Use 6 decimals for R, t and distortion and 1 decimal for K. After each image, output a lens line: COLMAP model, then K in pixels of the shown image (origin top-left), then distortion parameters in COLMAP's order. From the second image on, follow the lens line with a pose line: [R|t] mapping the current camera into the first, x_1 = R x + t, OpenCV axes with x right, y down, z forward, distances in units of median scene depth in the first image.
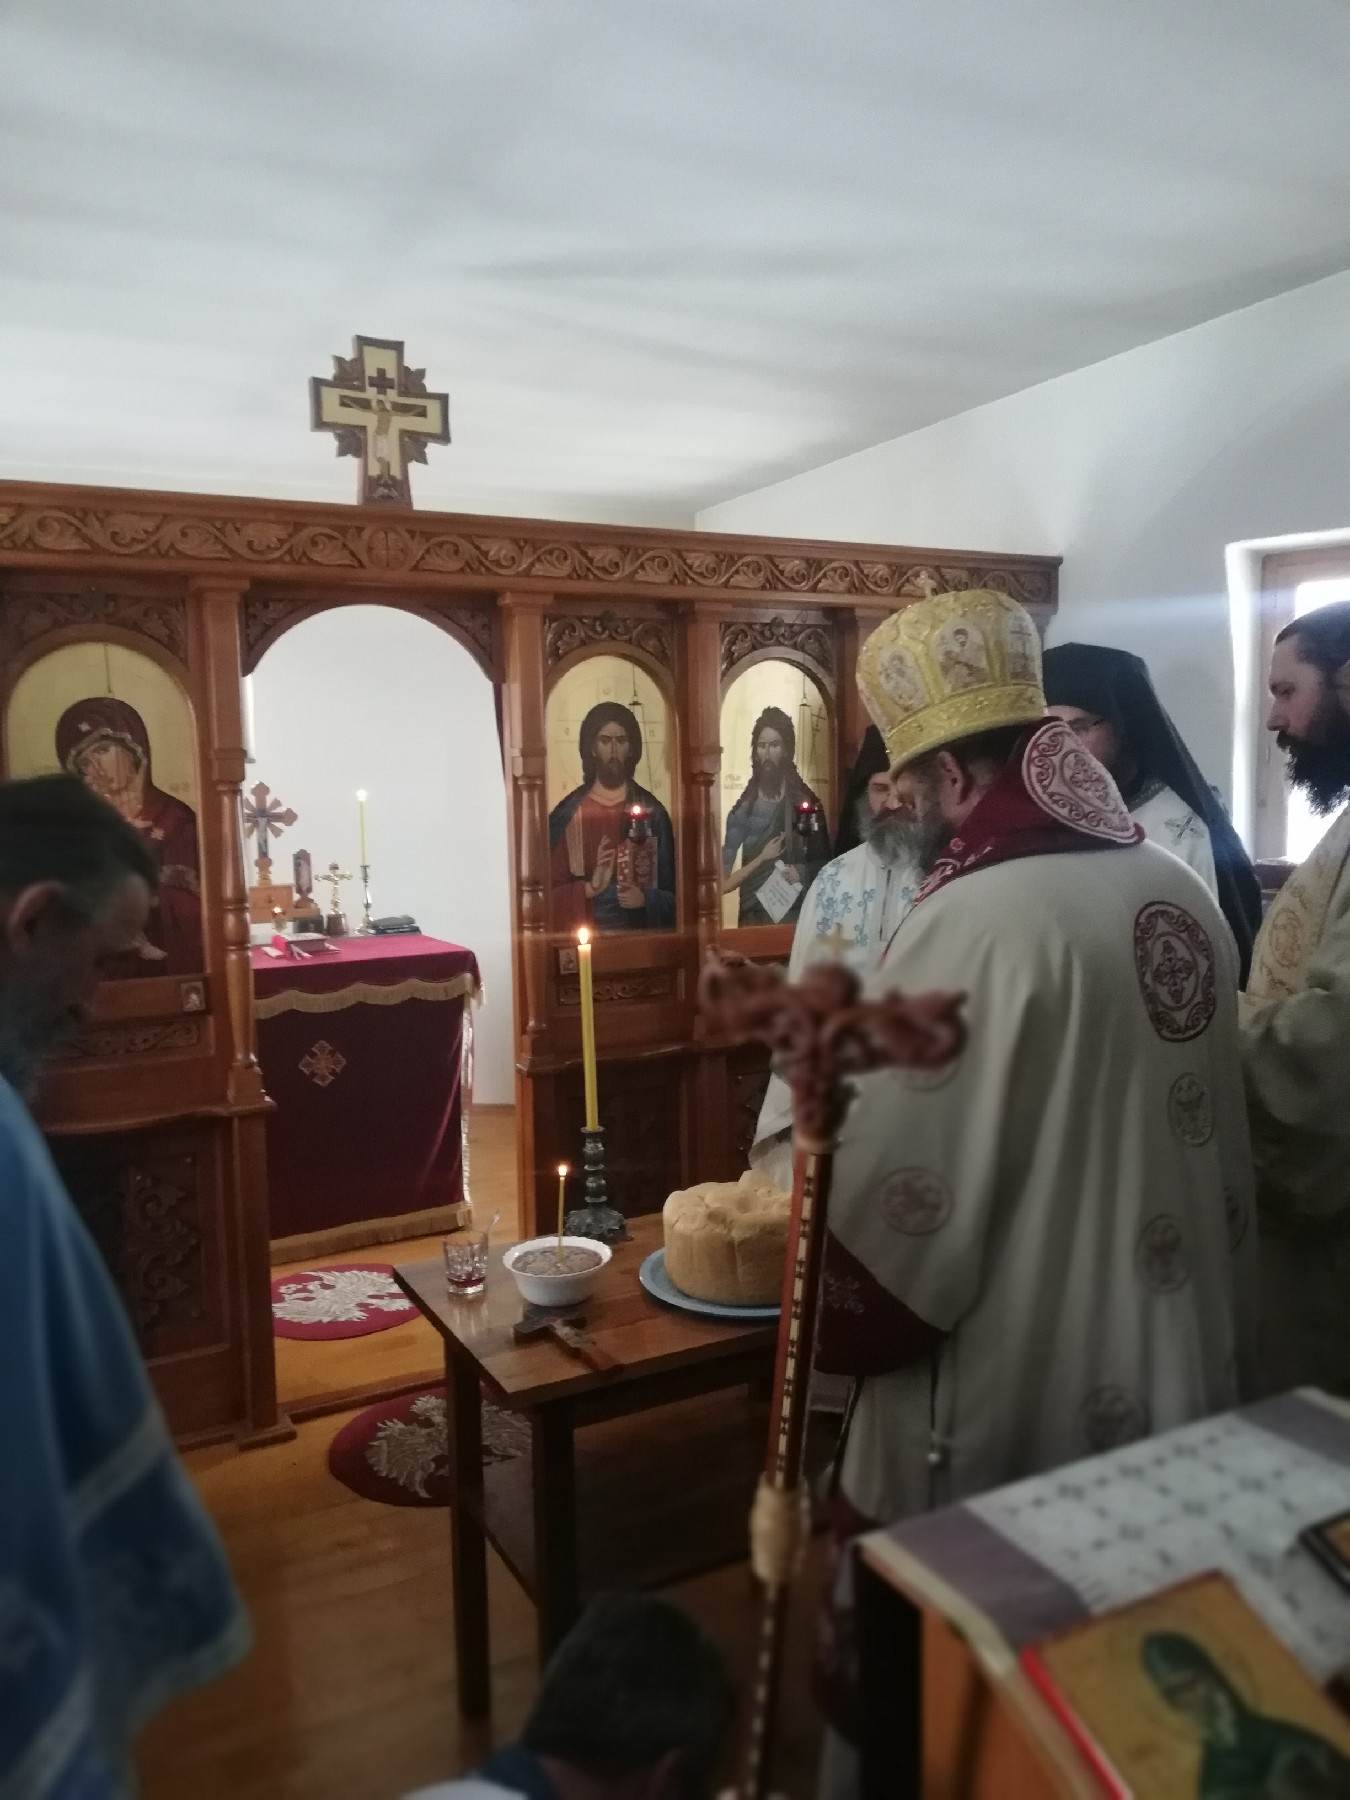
lens RADIAL K [[1354.2, 0, 675.0], [0, 1354.2, 900.0], [0, 0, 1]] dist [0.049457, -0.053559]
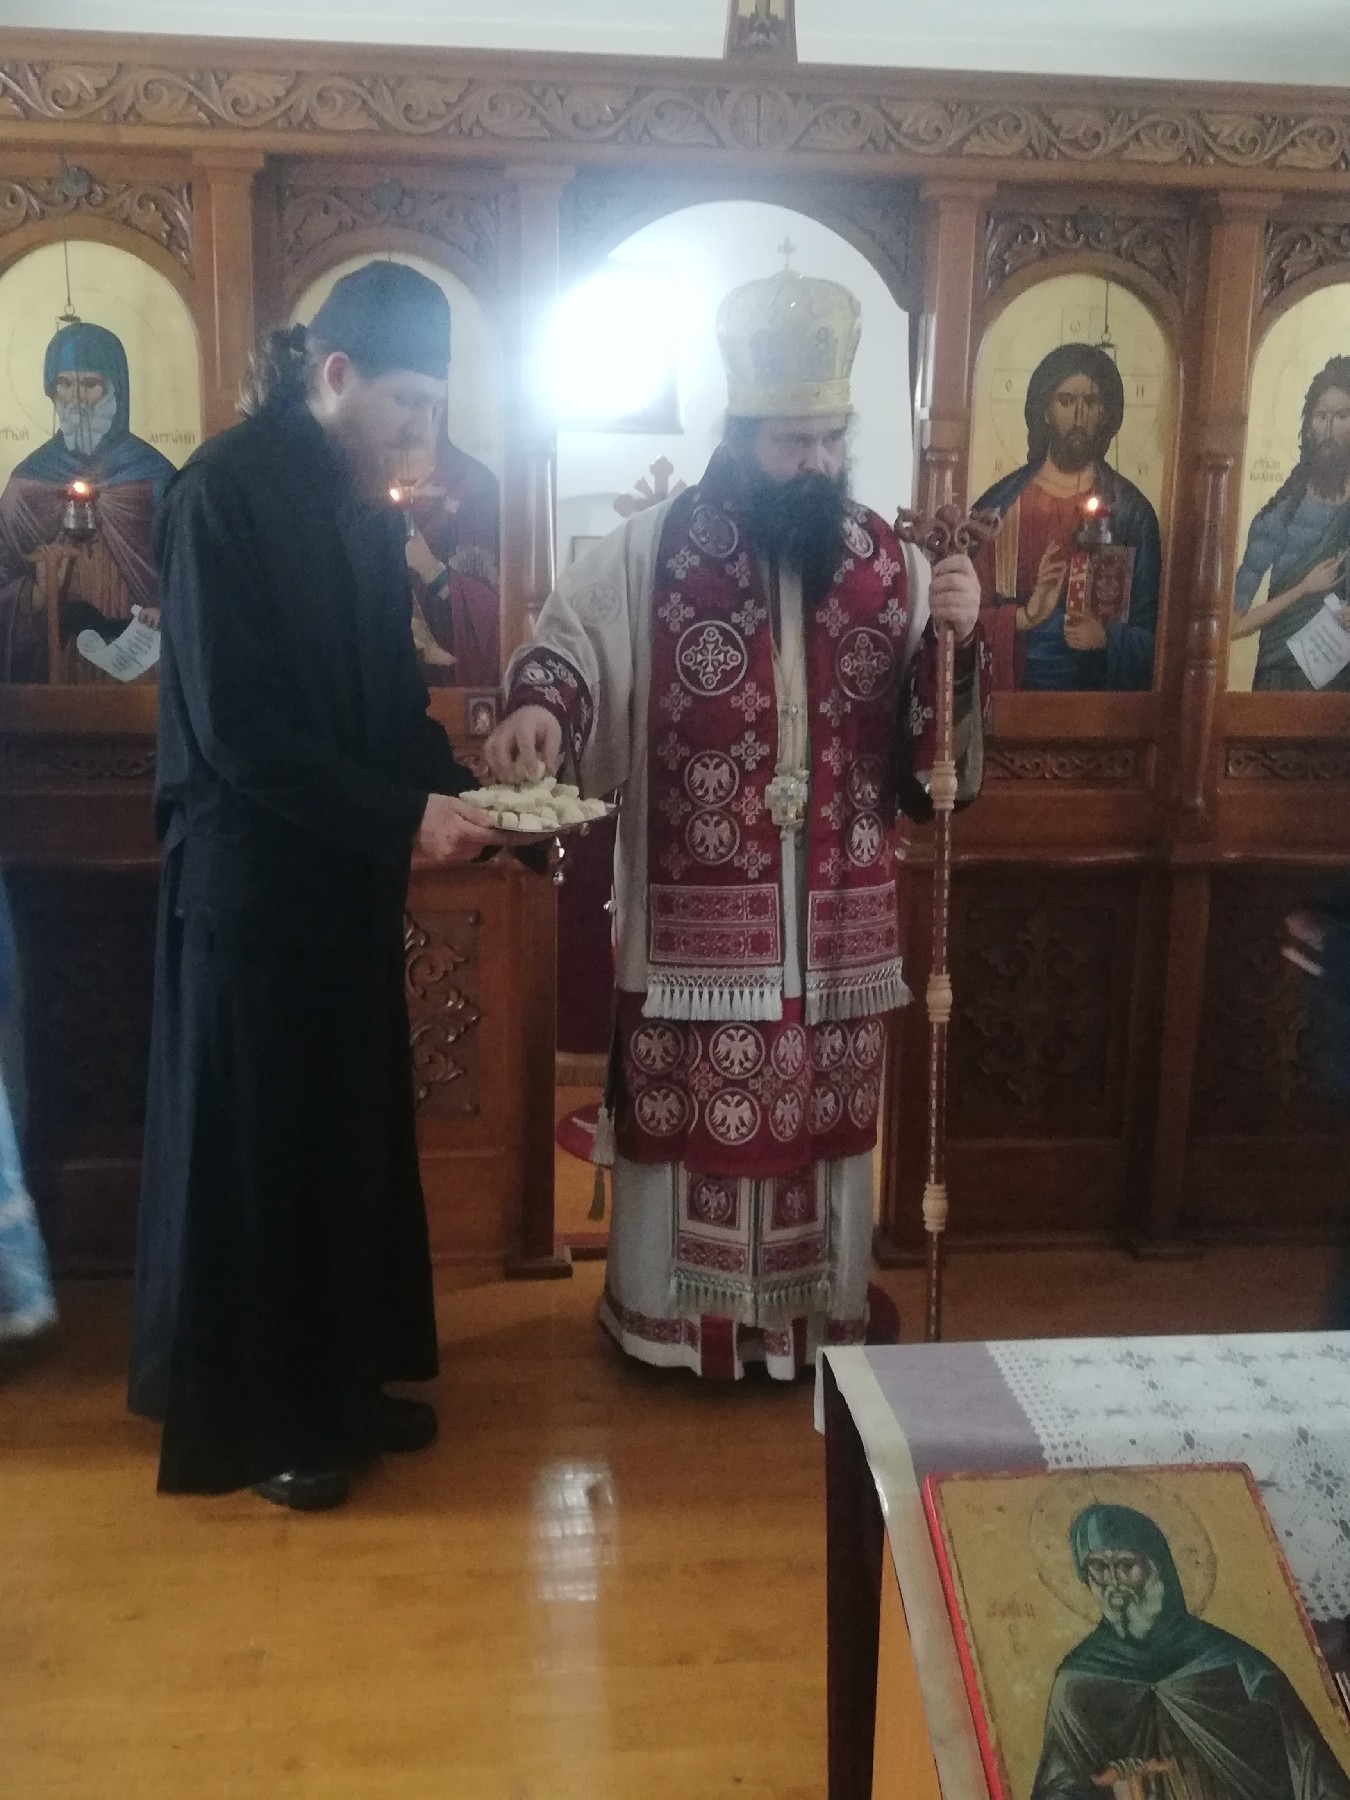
lens RADIAL K [[1980.4, 0, 675.0], [0, 1980.4, 900.0], [0, 0, 1]] dist [0.090943, -0.194634]
pose [[0.932697, 0.112384, -0.342705, 0.151437], [-0.072011, 0.989107, 0.128379, 0.019203], [0.353400, -0.095060, 0.930630, -0.046129]]
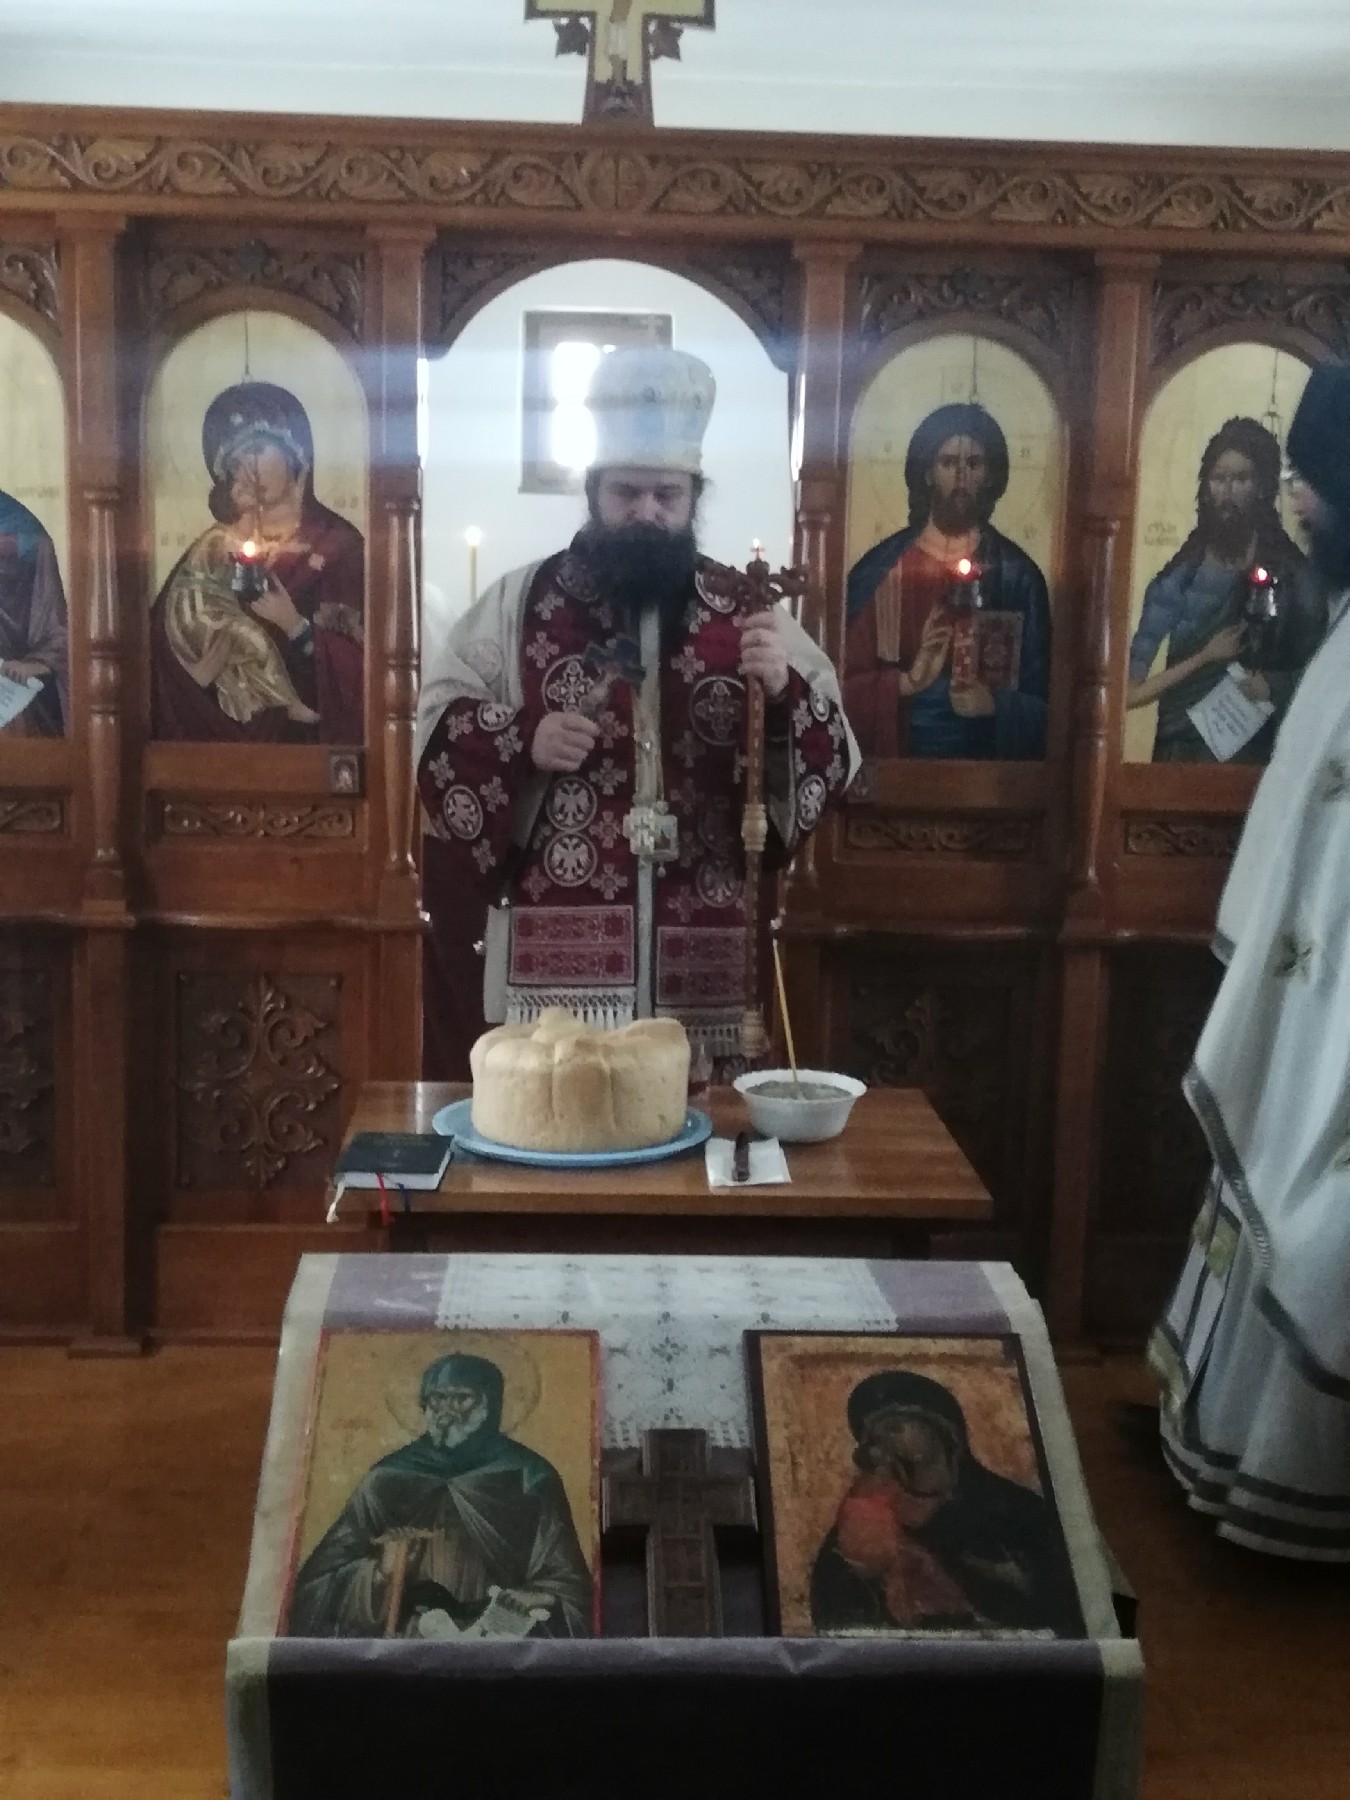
lens RADIAL K [[2334.6, 0, 675.0], [0, 2334.6, 900.0], [0, 0, 1]] dist [0.166667, -0.477292]
pose [[0.904951, 0.106618, -0.411943, 0.358463], [-0.084827, 0.993871, 0.070886, 0.029573], [0.416976, -0.029204, 0.908448, -0.137673]]
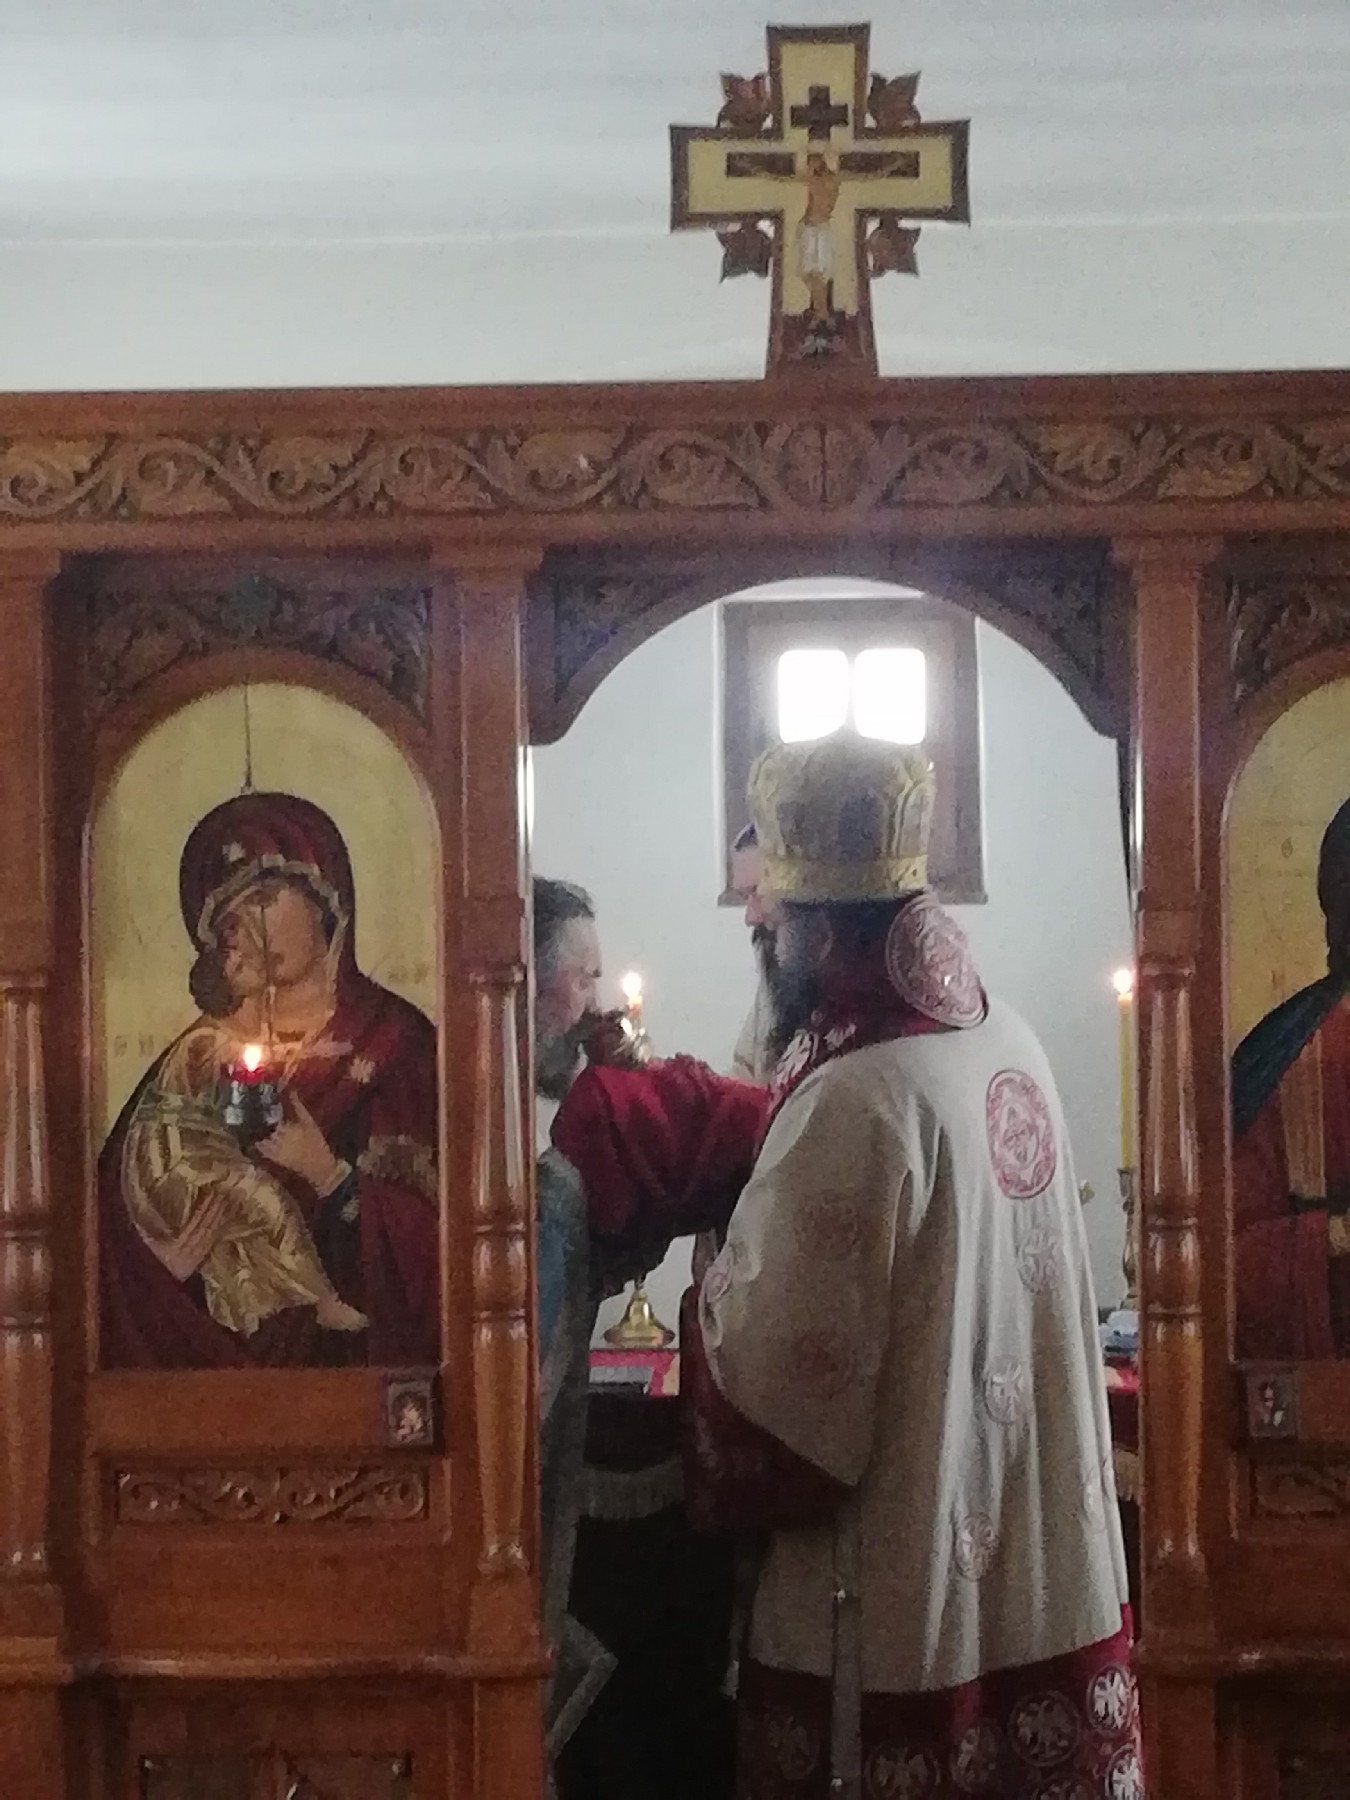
lens RADIAL K [[4677.5, 0, 701.1], [0, 4677.5, 902.6], [0, 0, 1]] dist [0.121639, -0.190580]
pose [[0.866784, 0.009596, -0.498591, 0.514666], [-0.052351, 0.996041, -0.071841, 0.004943], [0.495928, 0.088372, 0.863855, -0.354046]]
